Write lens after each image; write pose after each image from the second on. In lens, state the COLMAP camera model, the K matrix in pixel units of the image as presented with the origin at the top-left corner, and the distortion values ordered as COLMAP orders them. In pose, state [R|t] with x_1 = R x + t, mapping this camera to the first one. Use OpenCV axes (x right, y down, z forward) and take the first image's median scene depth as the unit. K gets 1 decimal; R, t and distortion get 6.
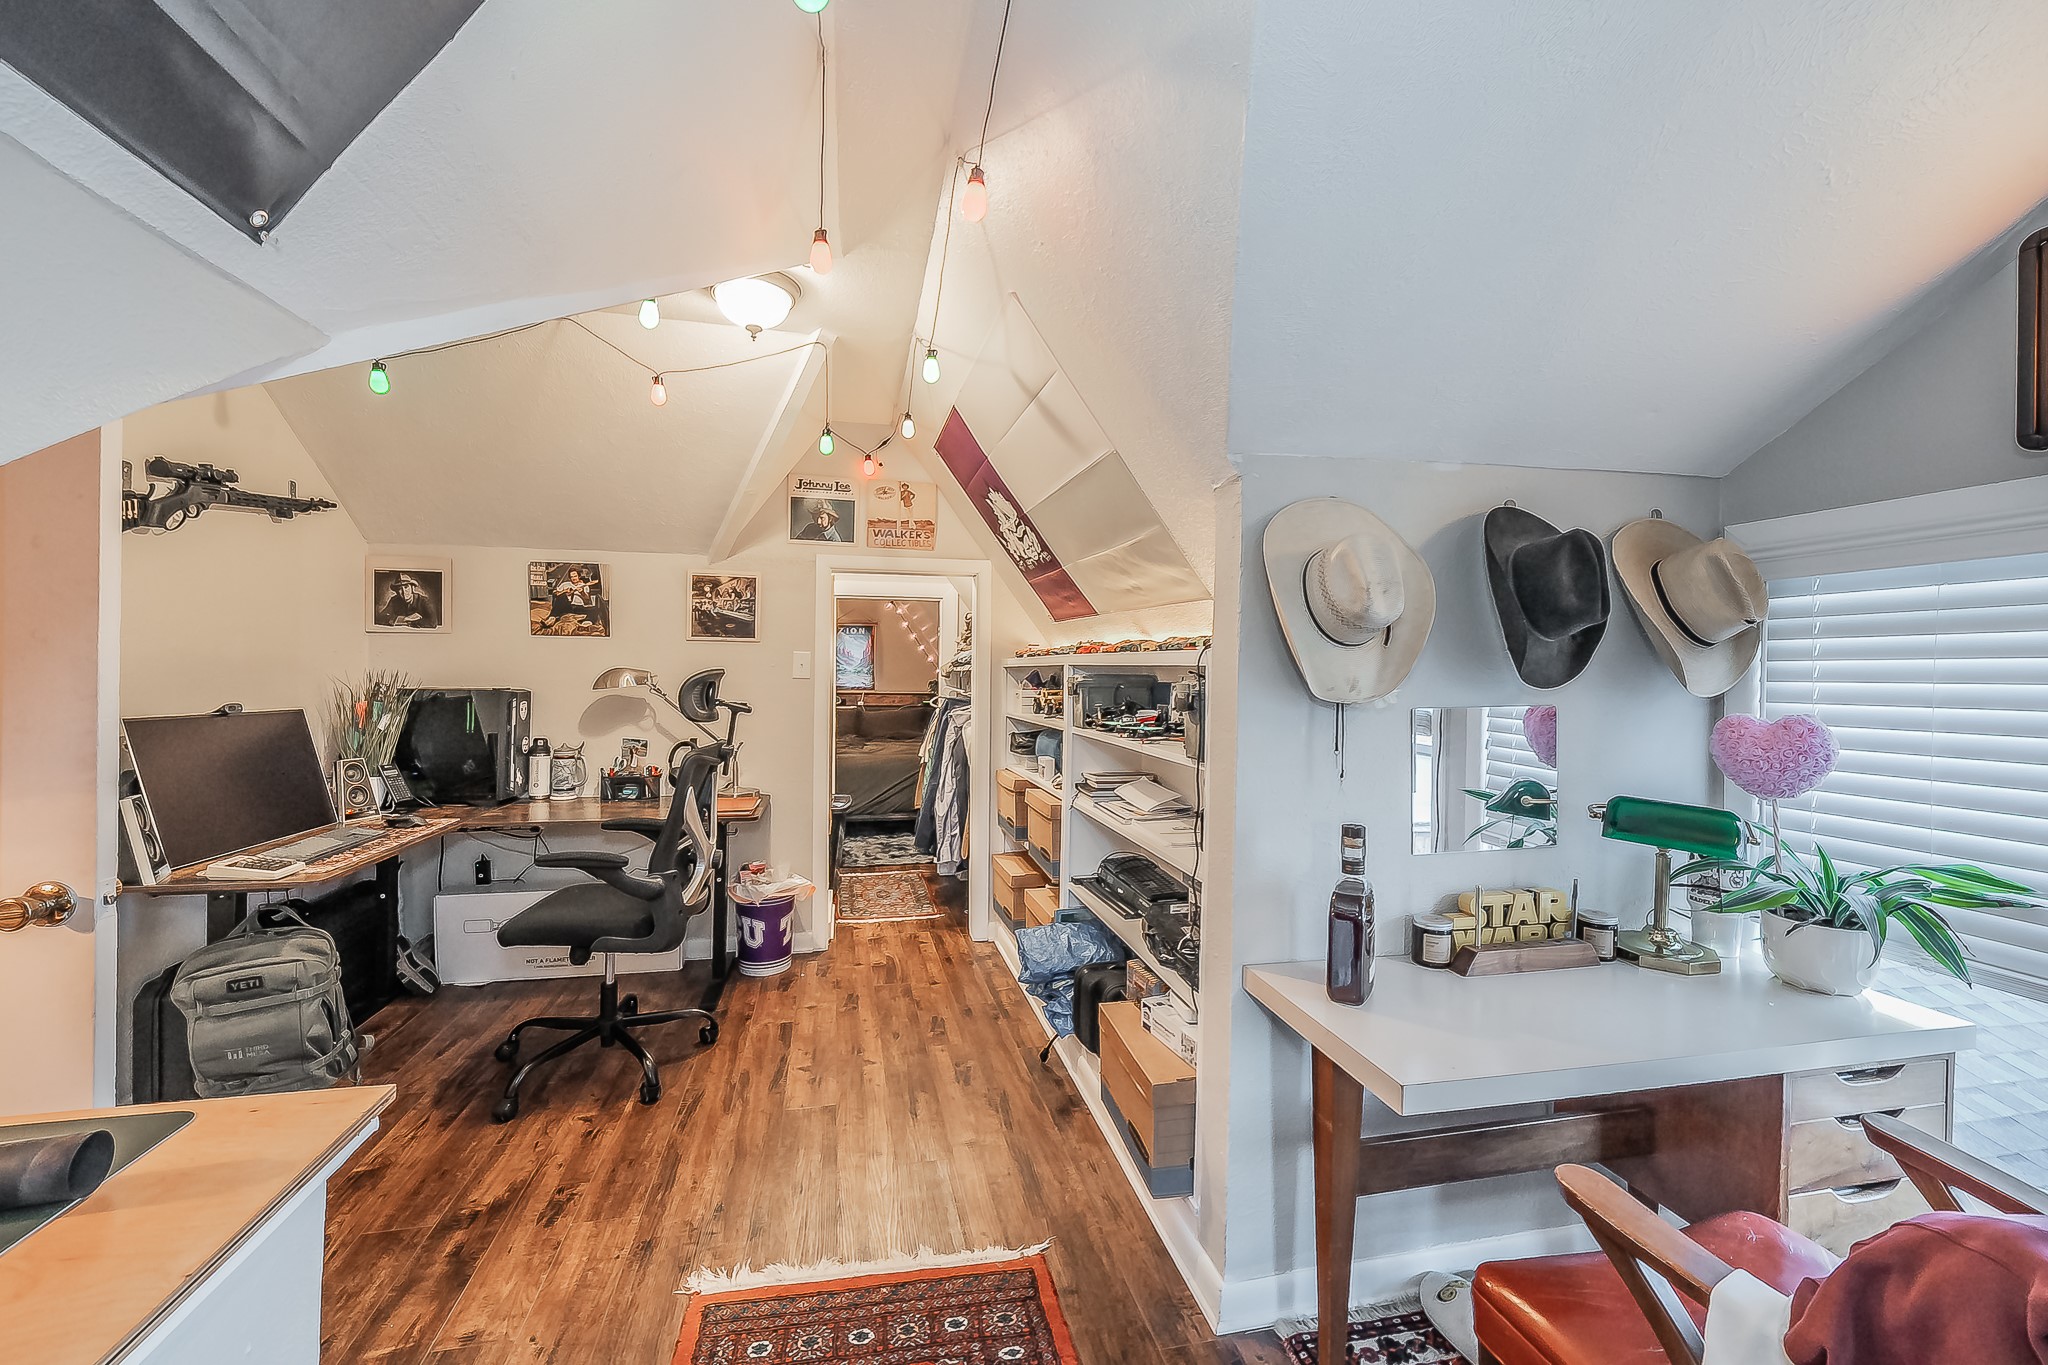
lens RADIAL K [[824.2, 0, 1019.5], [0, 824.2, 677.8], [0, 0, 1]] dist [-0.001746, -0.000043]
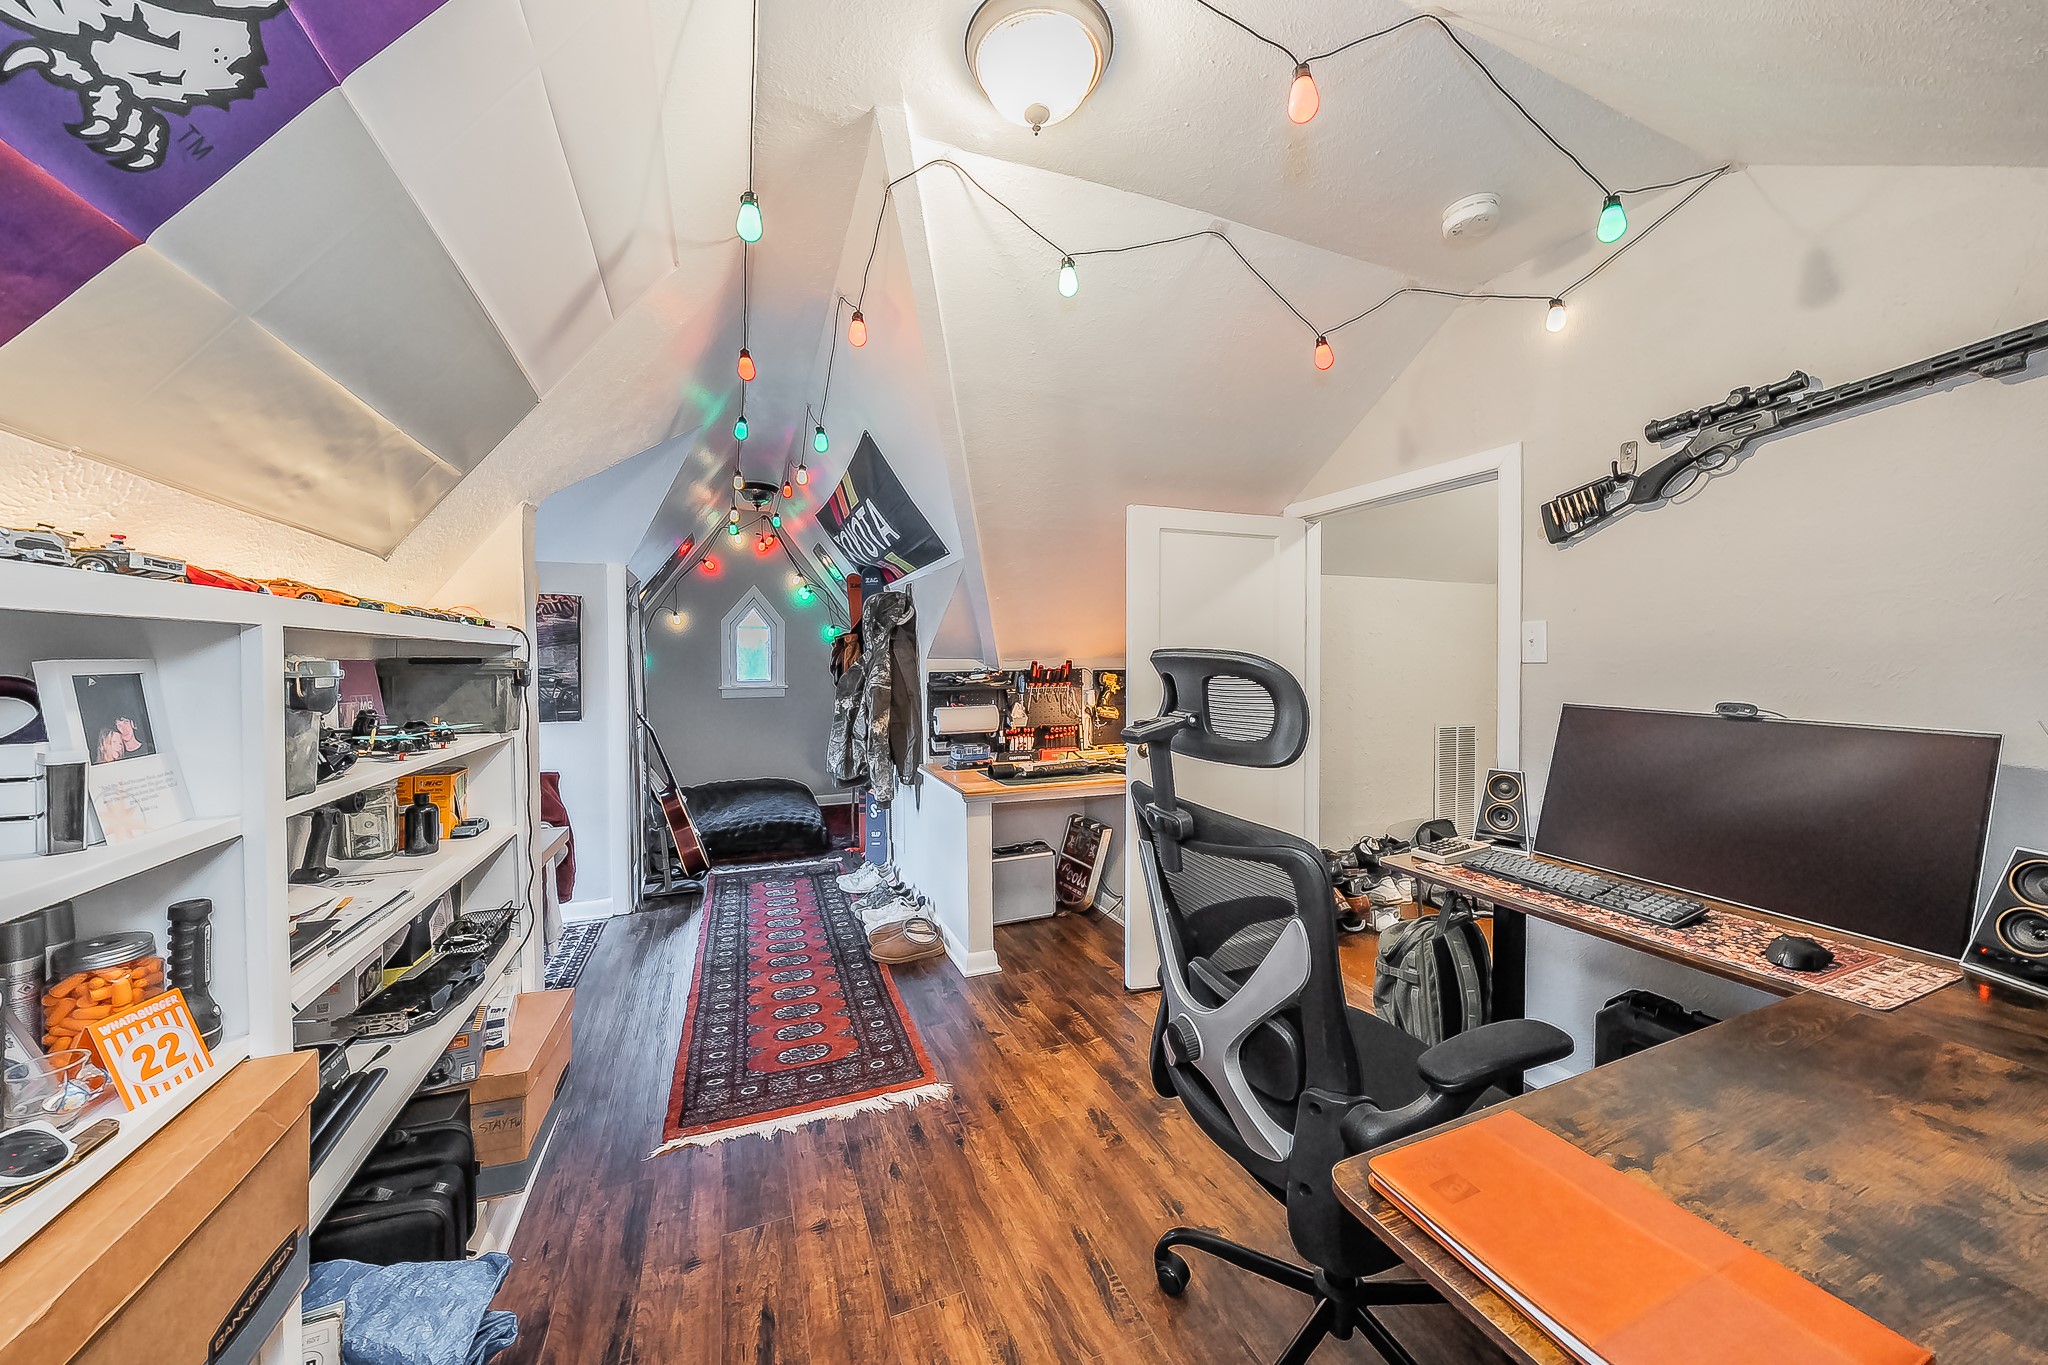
lens RADIAL K [[709.0, 0, 1027.8], [0, 709.0, 660.8], [0, 0, 1]] dist [-0.004684, 0.000119]
pose [[-0.983608, -0.008087, -0.180136, -0.159629], [-0.010593, 0.999860, 0.012955, -0.006055], [0.180006, 0.014651, -0.983556, 1.110988]]
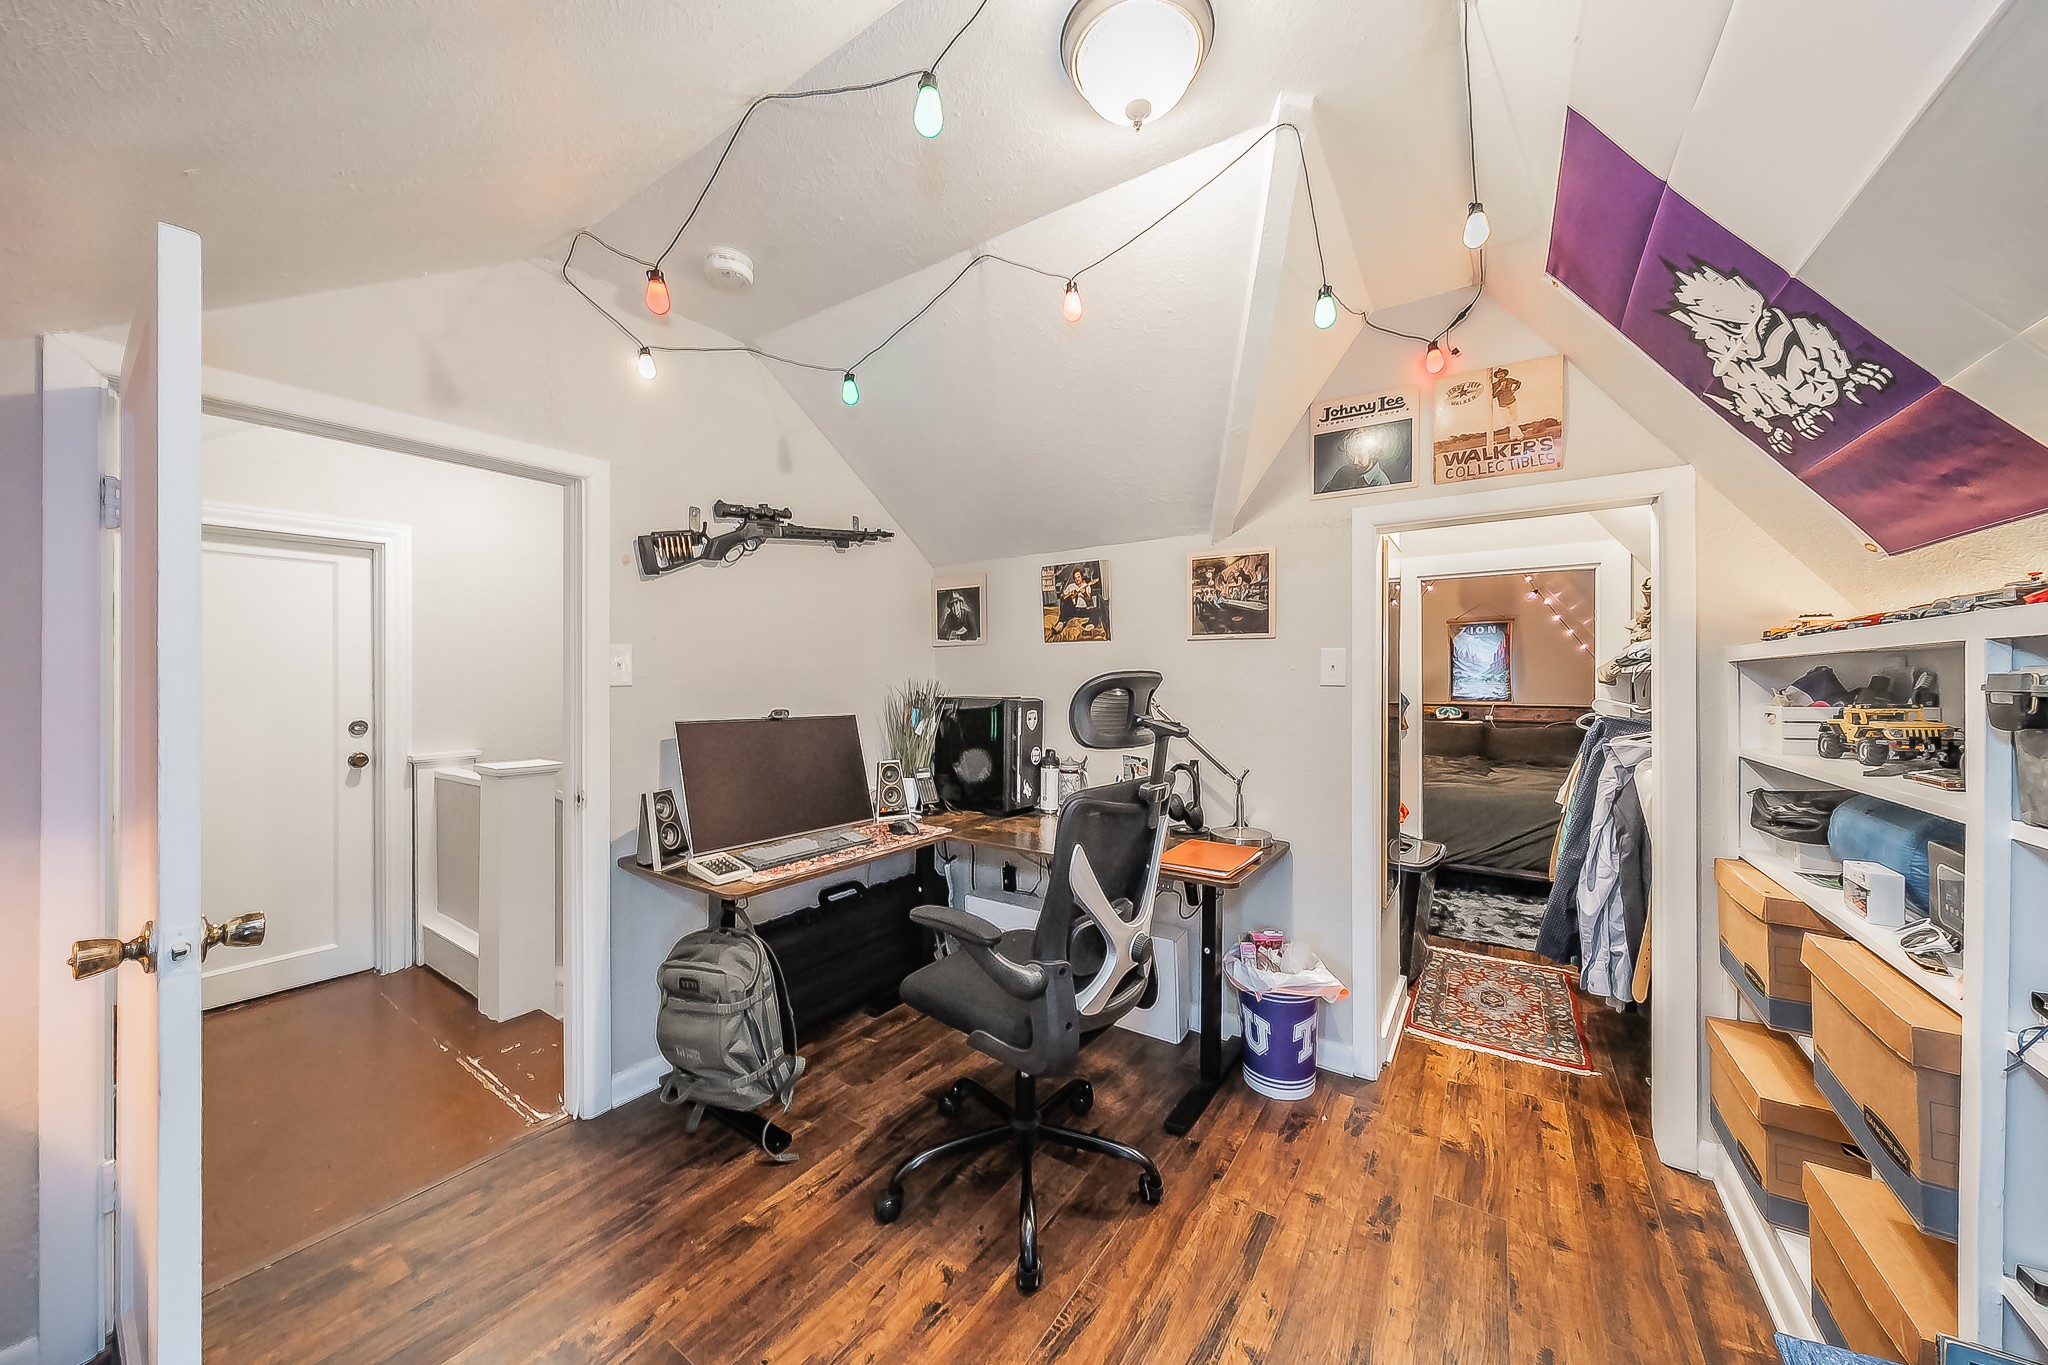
lens RADIAL K [[709.0, 0, 1024.2], [0, 709.0, 678.8], [0, 0, 1]] dist [-0.004684, 0.000119]
pose [[0.689834, -0.012878, -0.723853, -0.005336], [0.003304, 0.999887, -0.014641, 0.003124], [0.723960, 0.007708, 0.689799, 0.416648]]
